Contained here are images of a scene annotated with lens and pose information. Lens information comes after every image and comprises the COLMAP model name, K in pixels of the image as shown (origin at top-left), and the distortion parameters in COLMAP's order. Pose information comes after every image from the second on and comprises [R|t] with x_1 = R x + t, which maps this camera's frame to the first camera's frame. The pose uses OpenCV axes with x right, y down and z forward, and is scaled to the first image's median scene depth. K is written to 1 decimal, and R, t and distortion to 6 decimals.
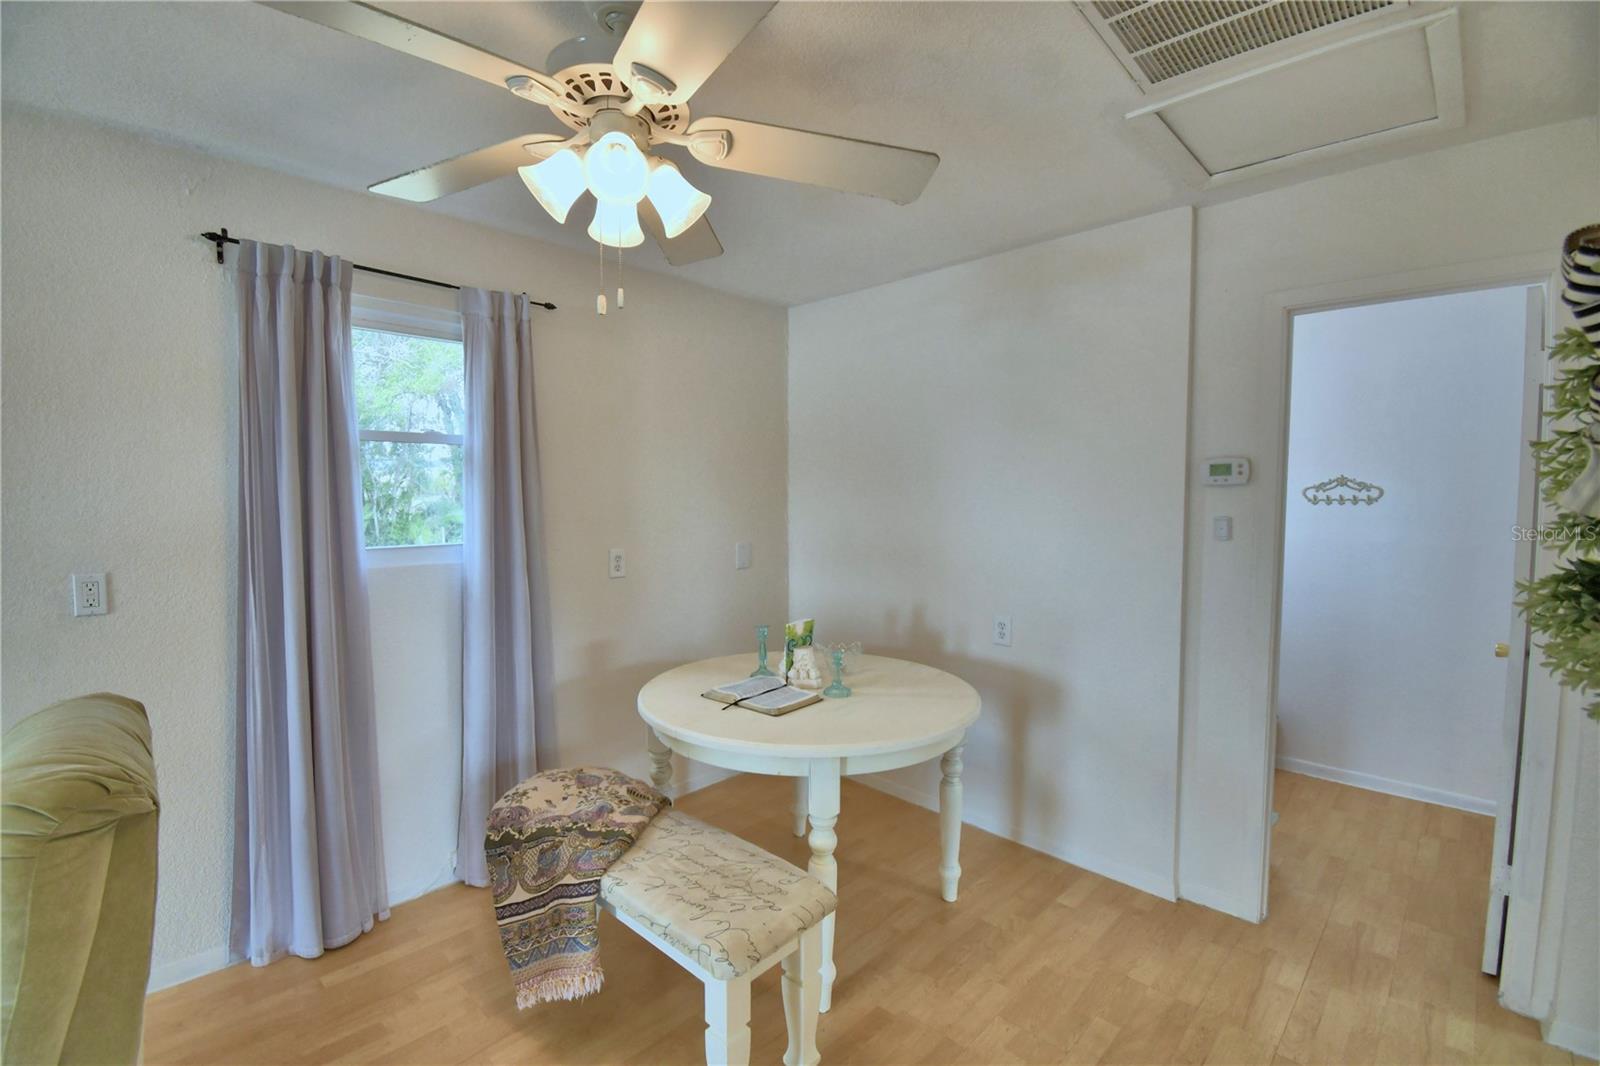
lens RADIAL K [[700.3, 0, 800.0], [0, 700.3, 533.0], [0, 0, 1]] dist [0.024691, -0.028649]
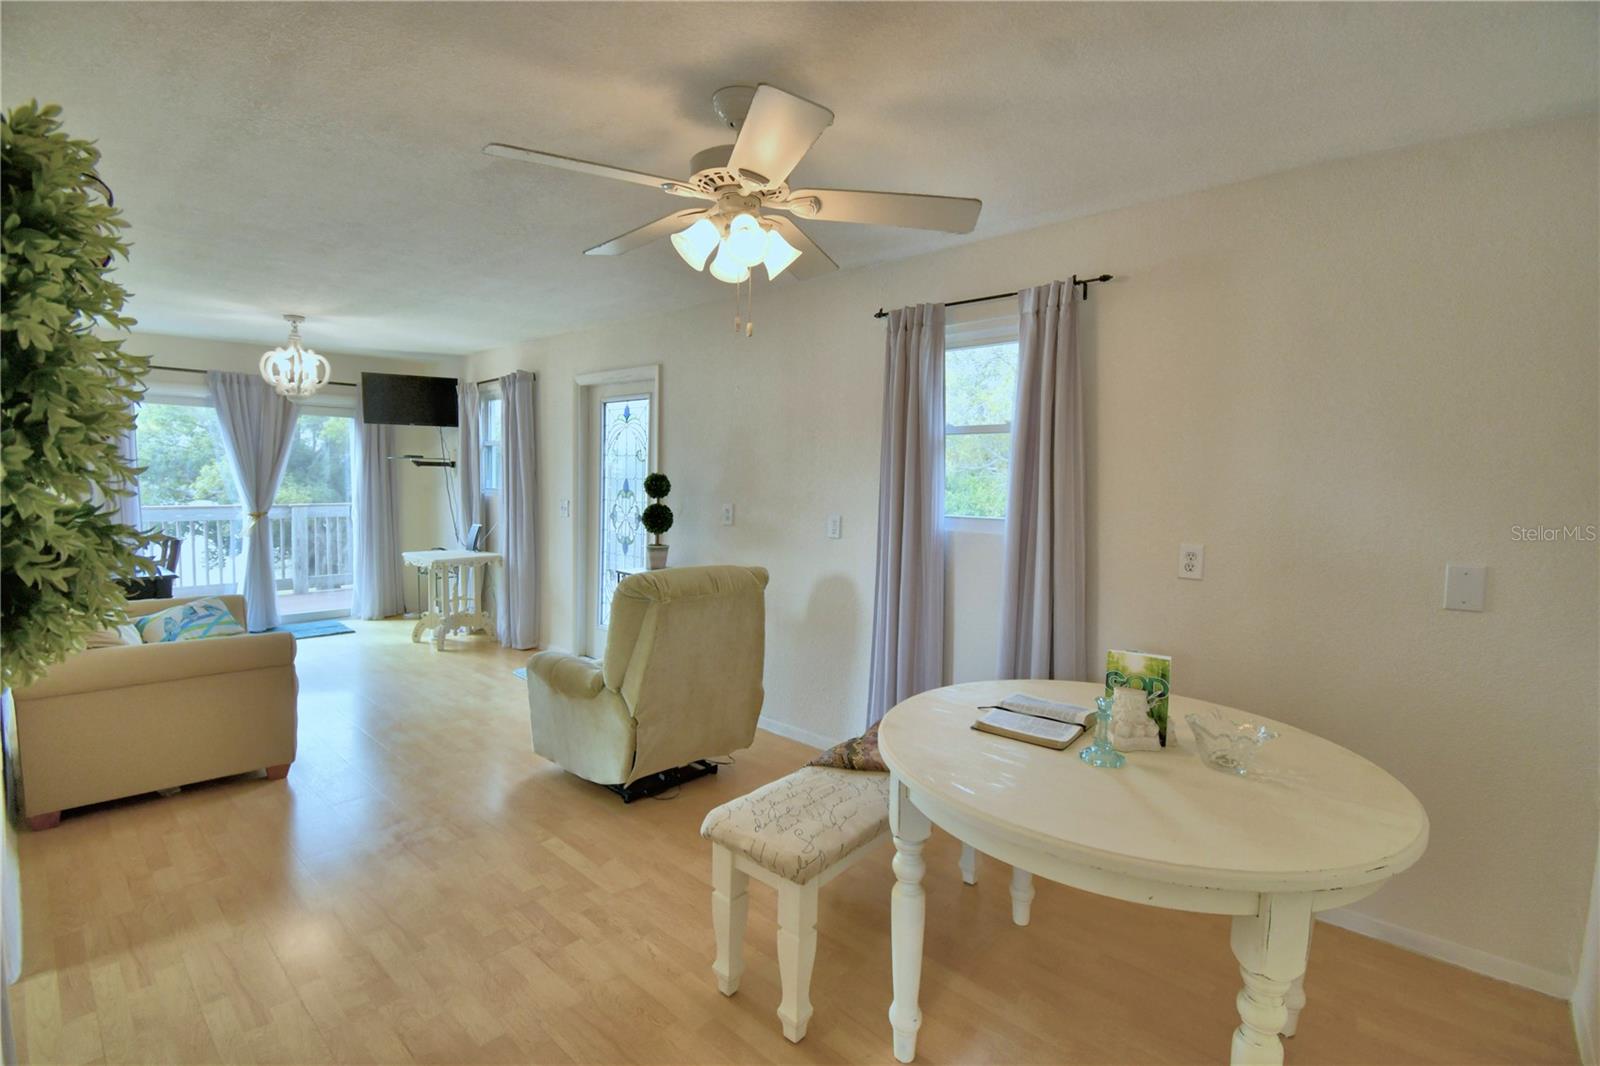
lens RADIAL K [[718.3, 0, 791.3], [0, 718.3, 531.0], [0, 0, 1]] dist [0.029218, -0.027126]
pose [[0.028684, 0.069085, -0.997198, 0.781693], [-0.075828, 0.994885, 0.066743, -0.018313], [0.996708, 0.073701, 0.033776, 0.701965]]
